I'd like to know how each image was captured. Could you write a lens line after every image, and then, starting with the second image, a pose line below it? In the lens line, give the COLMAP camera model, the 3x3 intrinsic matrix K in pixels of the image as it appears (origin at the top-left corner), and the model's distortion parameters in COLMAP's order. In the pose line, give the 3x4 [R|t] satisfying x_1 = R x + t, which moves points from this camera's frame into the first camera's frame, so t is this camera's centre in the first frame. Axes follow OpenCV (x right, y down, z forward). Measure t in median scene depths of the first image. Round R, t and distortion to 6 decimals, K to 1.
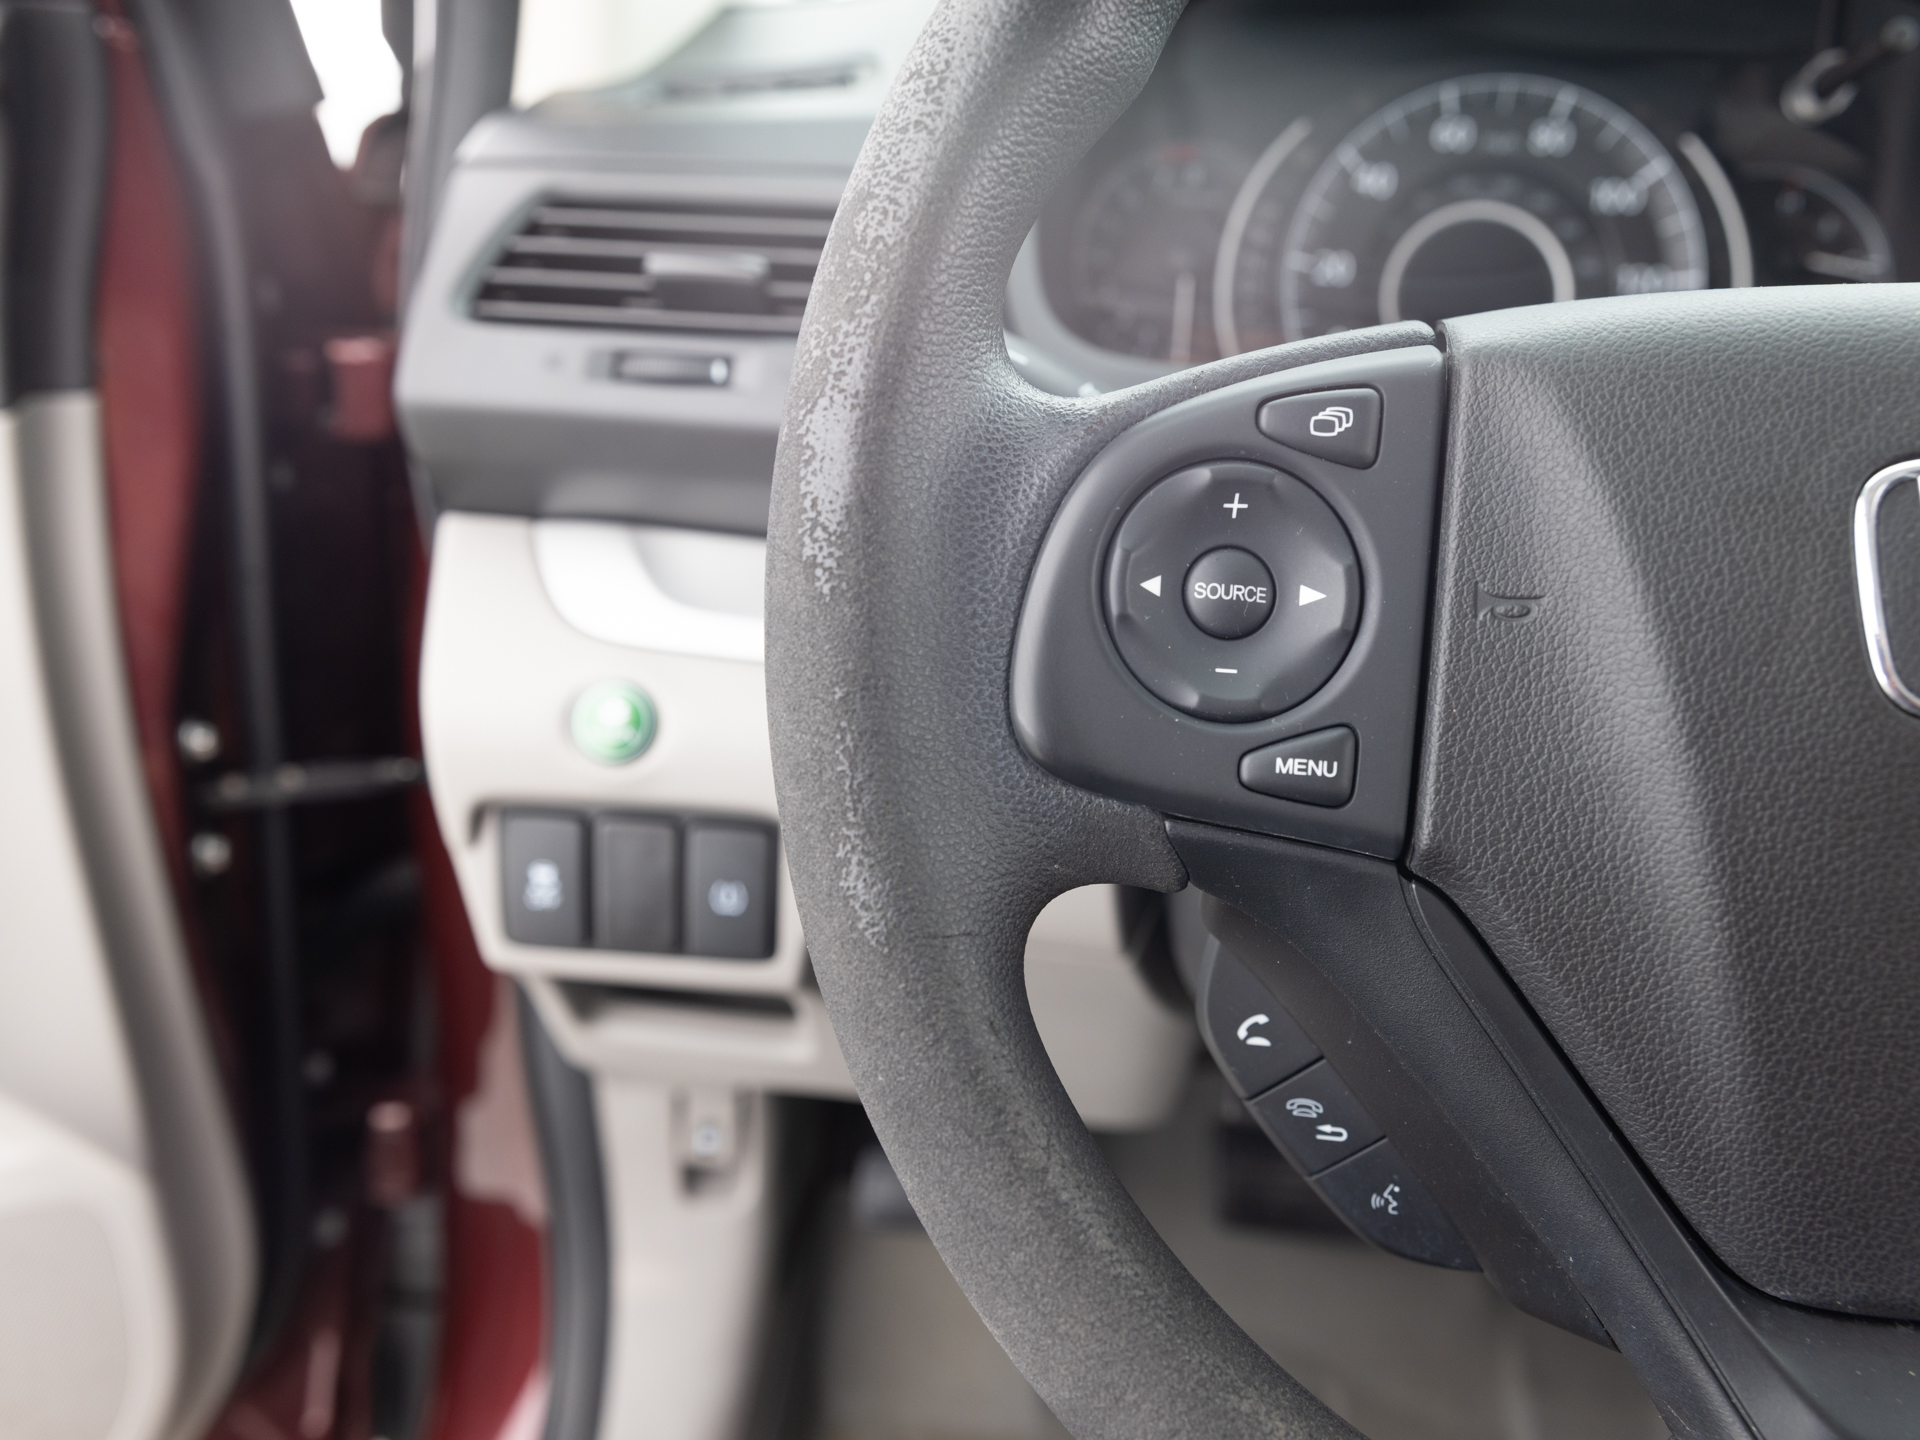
lens RADIAL K [[1667.9, 0, 960.0], [0, 1667.9, 720.0], [0, 0, 1]] dist [0.013654, 0.007217]
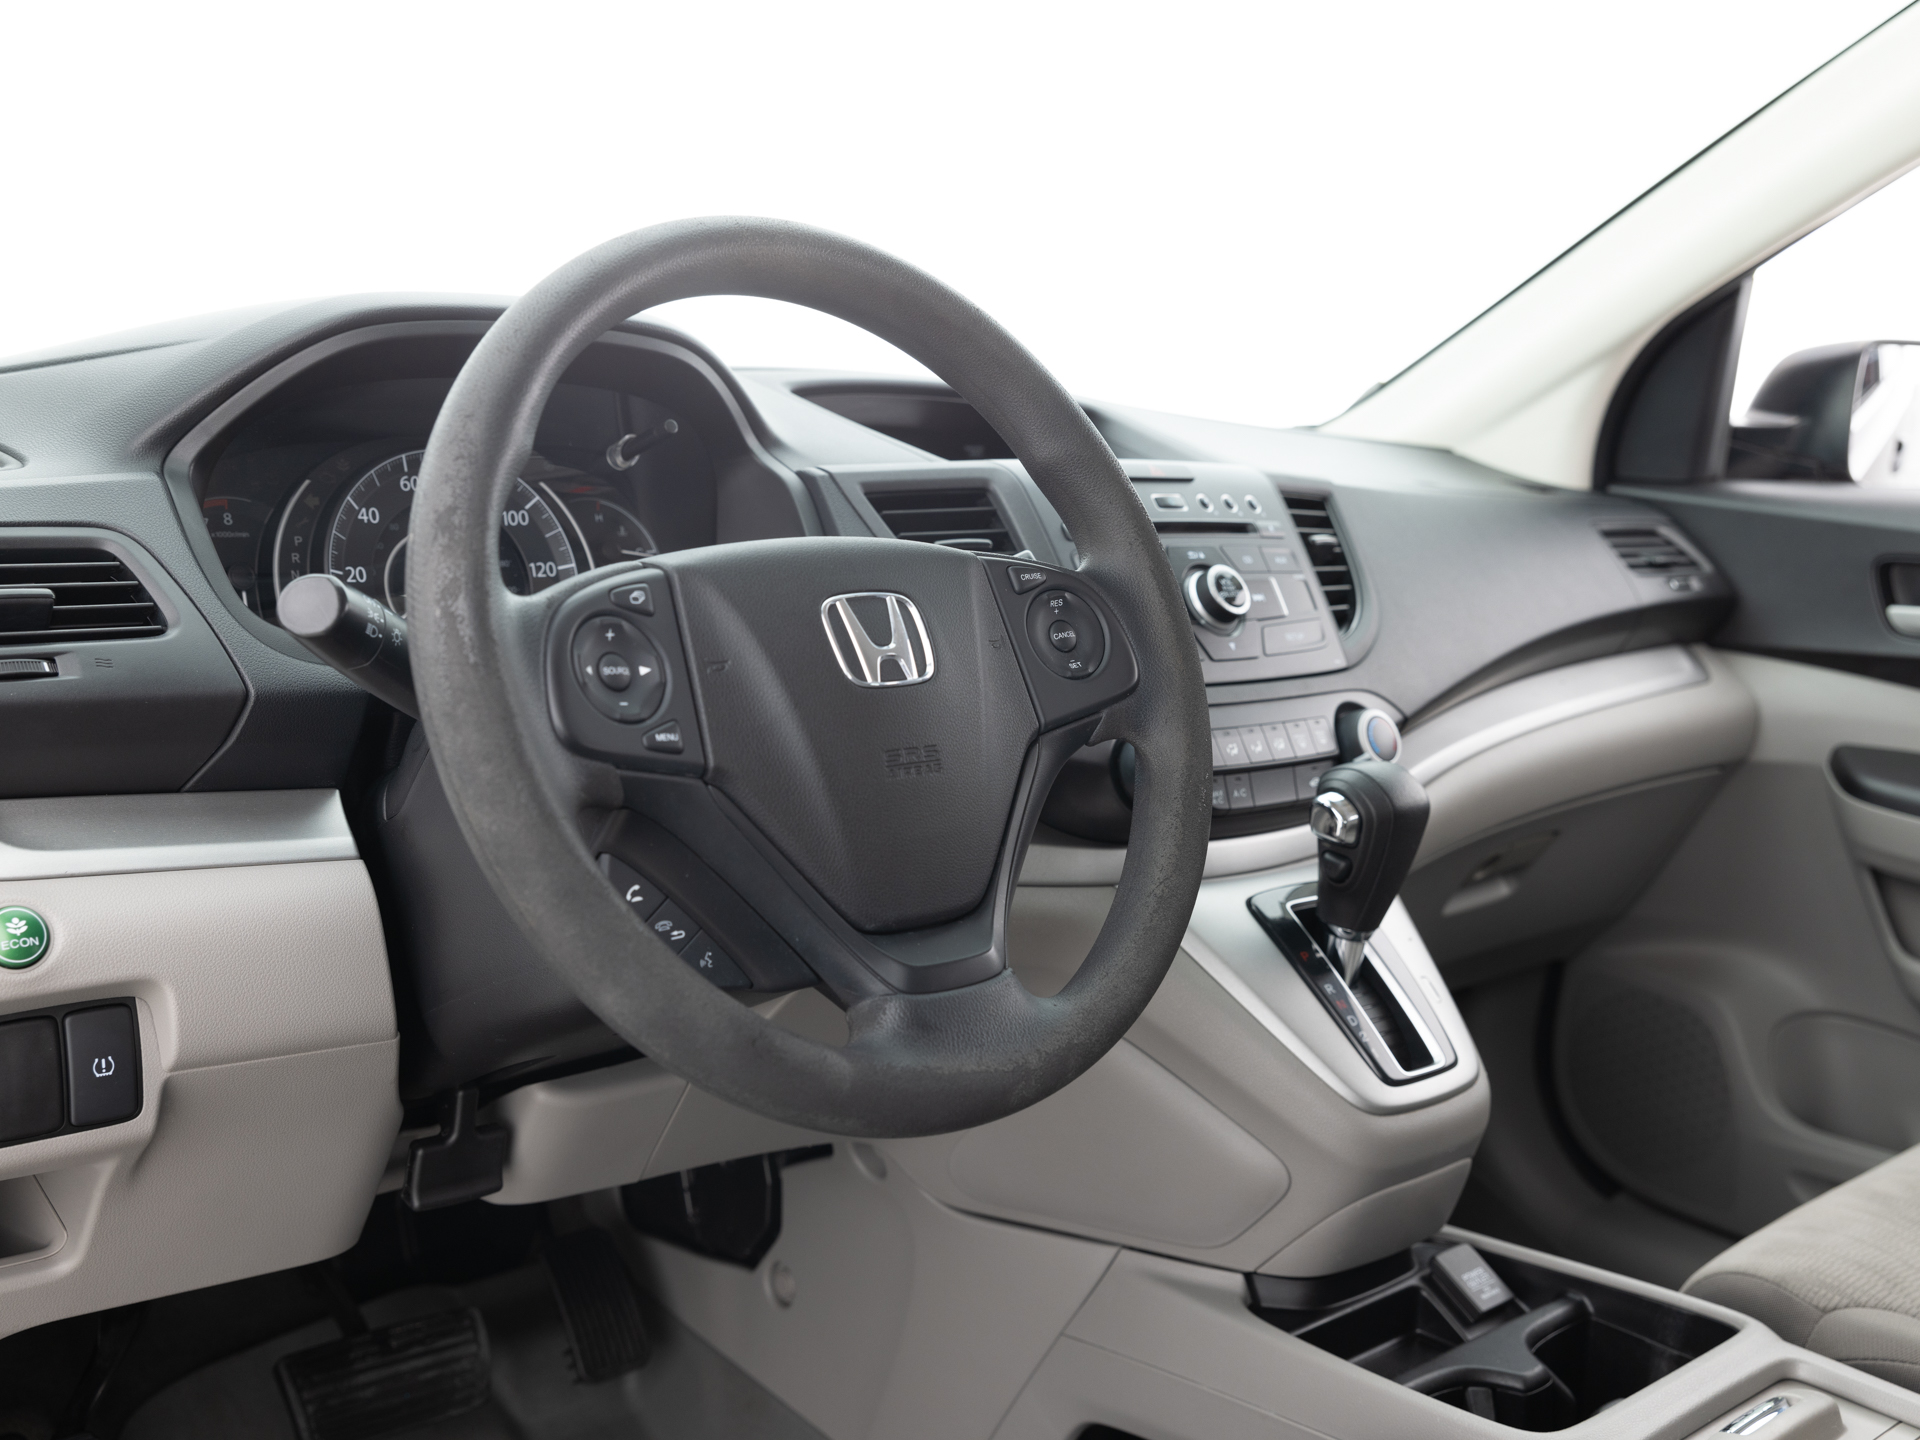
lens RADIAL K [[2064.4, 0, 960.0], [0, 2064.4, 720.0], [0, 0, 1]] dist [-0.016081, 0.003576]
pose [[0.726413, -0.112309, 0.678020, -1.423669], [0.259107, 0.958511, -0.118830, 0.446126], [-0.636544, 0.262000, 0.725375, -1.337644]]
